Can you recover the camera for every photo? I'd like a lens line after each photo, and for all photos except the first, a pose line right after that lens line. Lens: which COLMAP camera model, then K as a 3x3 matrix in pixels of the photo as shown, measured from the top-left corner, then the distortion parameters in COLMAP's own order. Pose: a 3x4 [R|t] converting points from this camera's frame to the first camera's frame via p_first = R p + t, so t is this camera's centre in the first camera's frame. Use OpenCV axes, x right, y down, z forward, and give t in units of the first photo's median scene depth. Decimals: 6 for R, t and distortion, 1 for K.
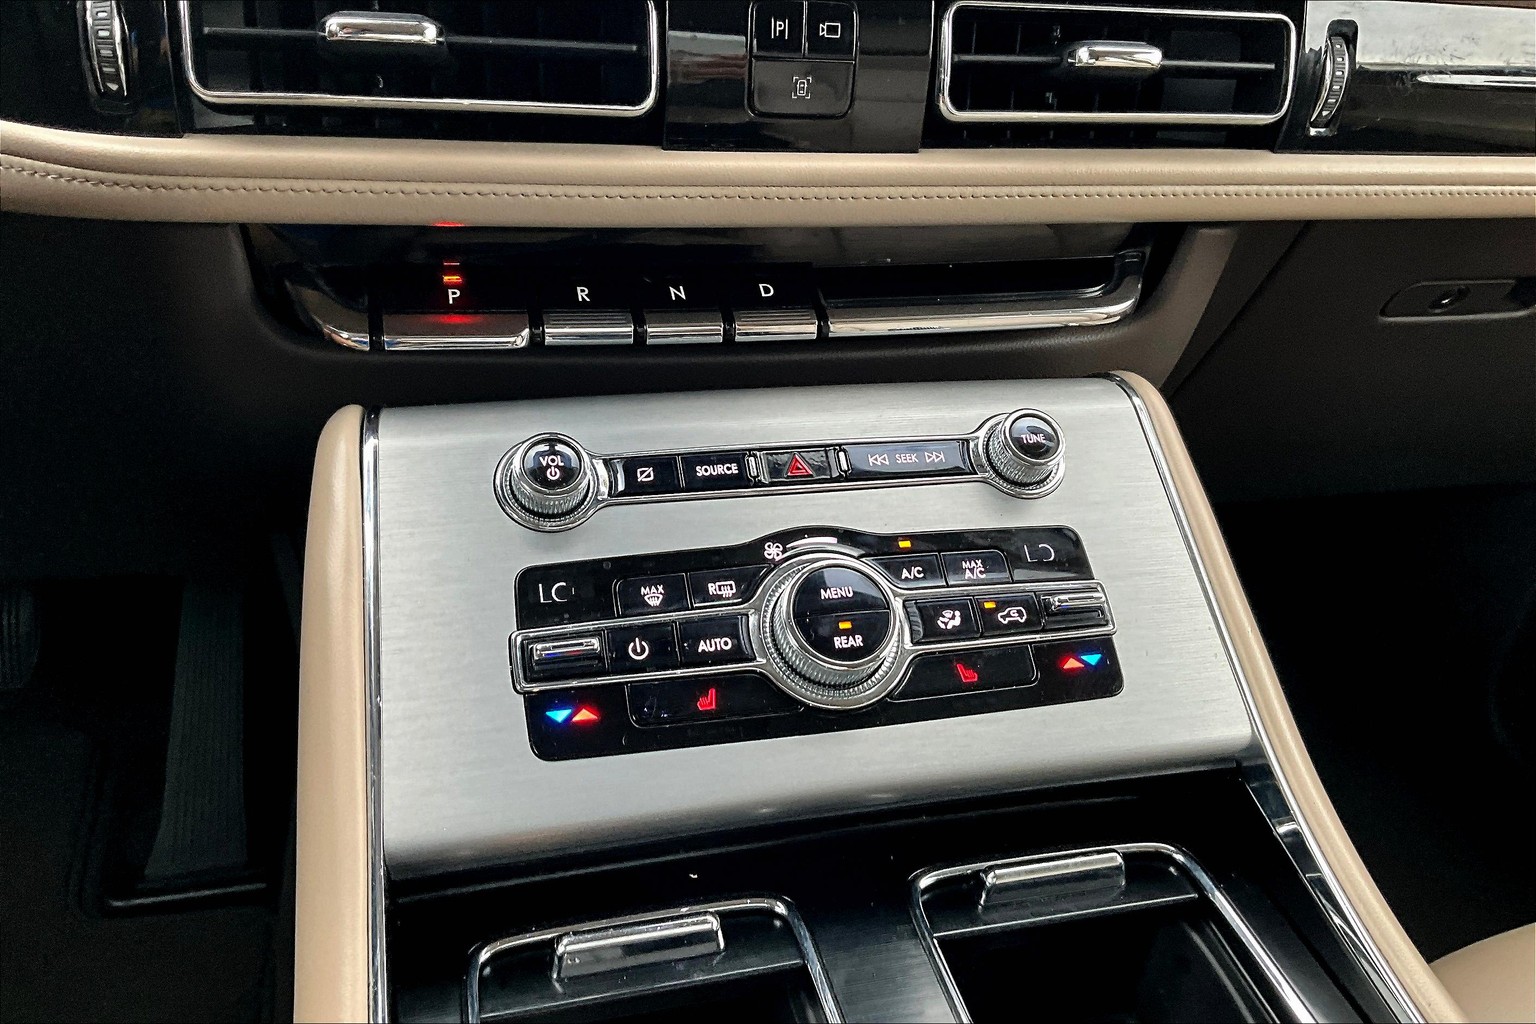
lens RADIAL K [[1237.4, 0, 770.9], [0, 1237.4, 512.2], [0, 0, 1]] dist [0.053177, -0.122011]
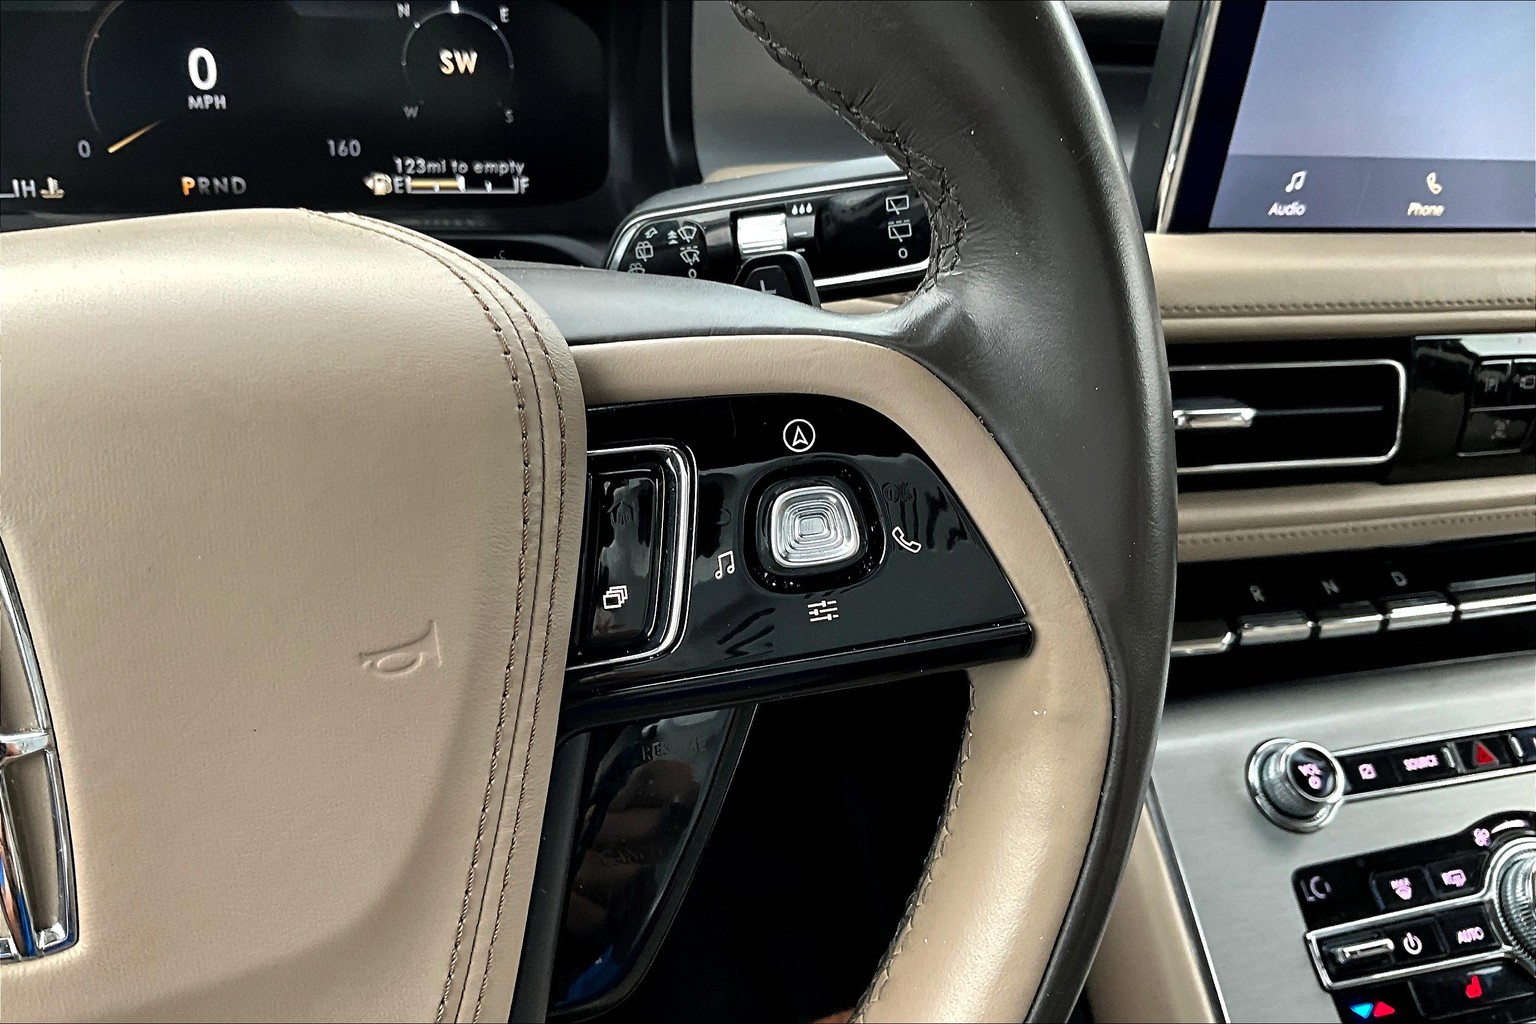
lens RADIAL K [[1237.4, 0, 762.4], [0, 1237.4, 510.7], [0, 0, 1]] dist [0.053177, -0.122011]
pose [[0.999785, -0.020220, 0.004569, -0.640820], [0.020408, 0.998756, -0.045492, -0.223235], [-0.003643, 0.045576, 0.998954, -0.122779]]
